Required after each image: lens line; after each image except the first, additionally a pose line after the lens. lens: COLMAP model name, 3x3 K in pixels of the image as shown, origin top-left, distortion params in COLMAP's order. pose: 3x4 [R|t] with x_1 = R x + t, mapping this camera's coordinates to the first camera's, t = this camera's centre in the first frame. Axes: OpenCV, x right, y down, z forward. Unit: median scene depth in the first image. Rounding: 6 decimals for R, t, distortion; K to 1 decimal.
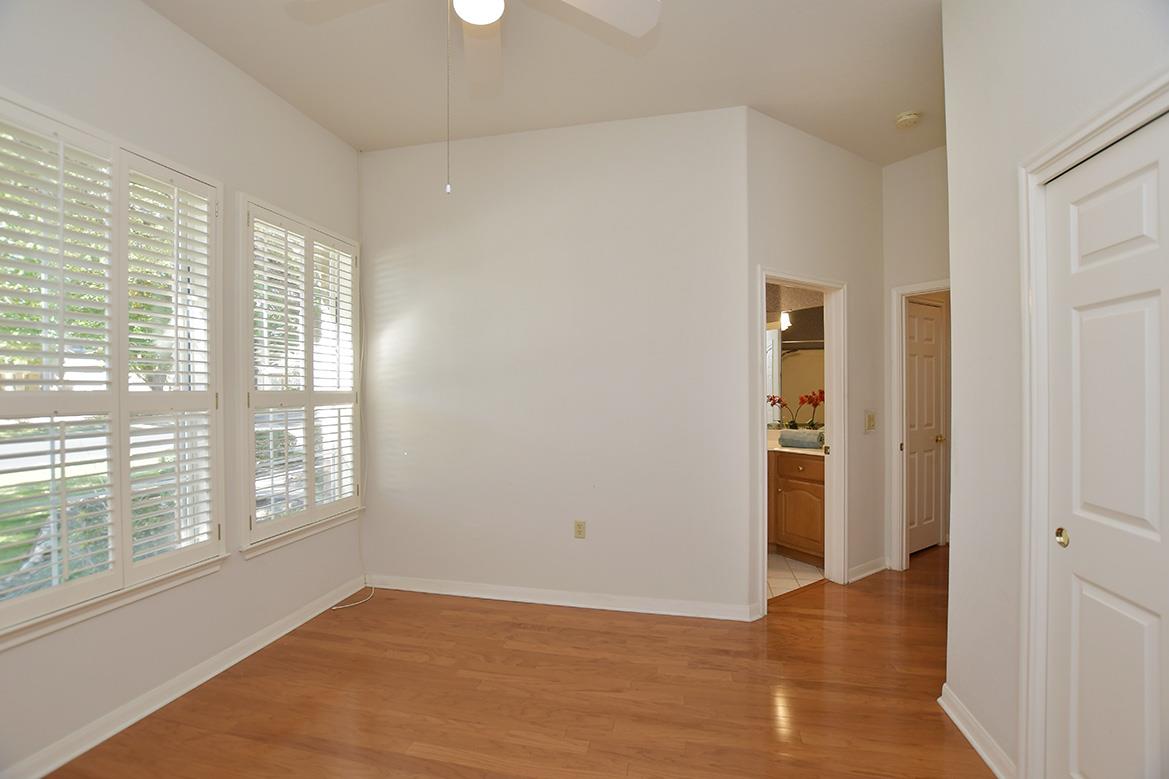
lens RADIAL K [[512.6, 0, 584.3], [0, 512.6, 388.3], [0, 0, 1]] dist [-0.025406, 0.000239]
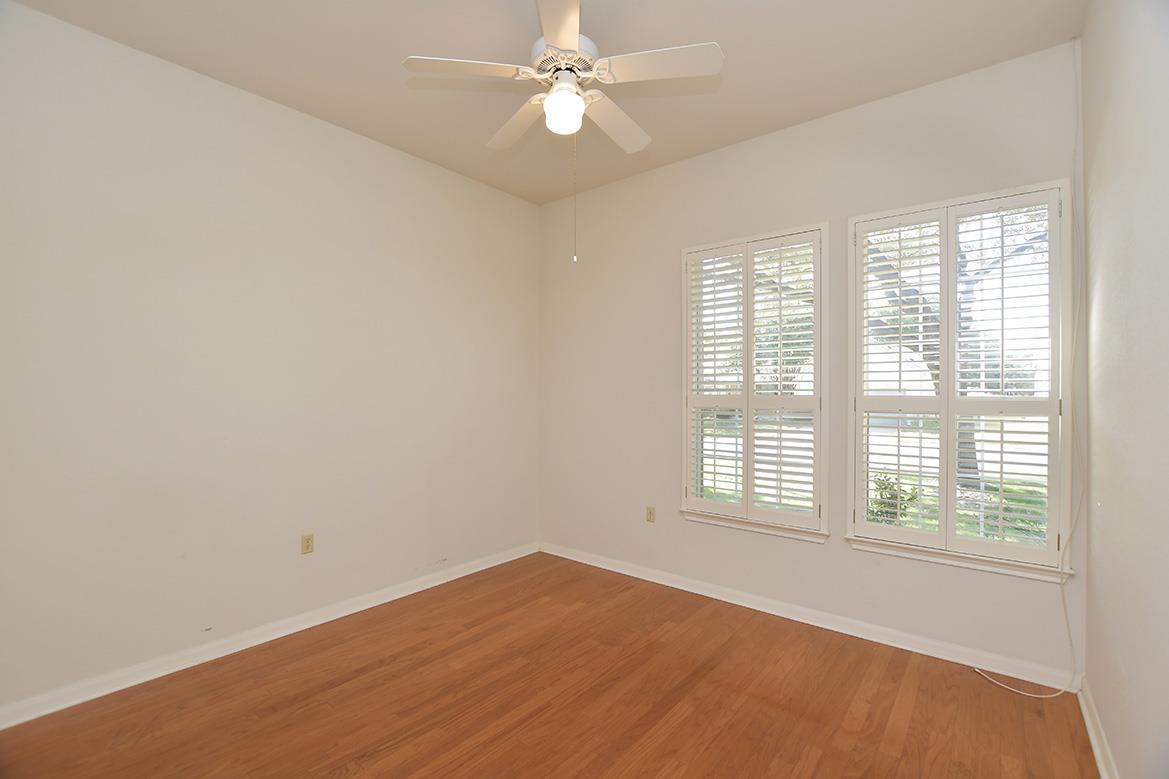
lens RADIAL K [[512.6, 0, 583.9], [0, 512.6, 392.3], [0, 0, 1]] dist [-0.025406, 0.000239]
pose [[-0.444830, -0.003067, -0.895610, 0.559529], [-0.003423, 0.999993, -0.001725, 0.001456], [0.895609, 0.002299, -0.444837, 0.917601]]
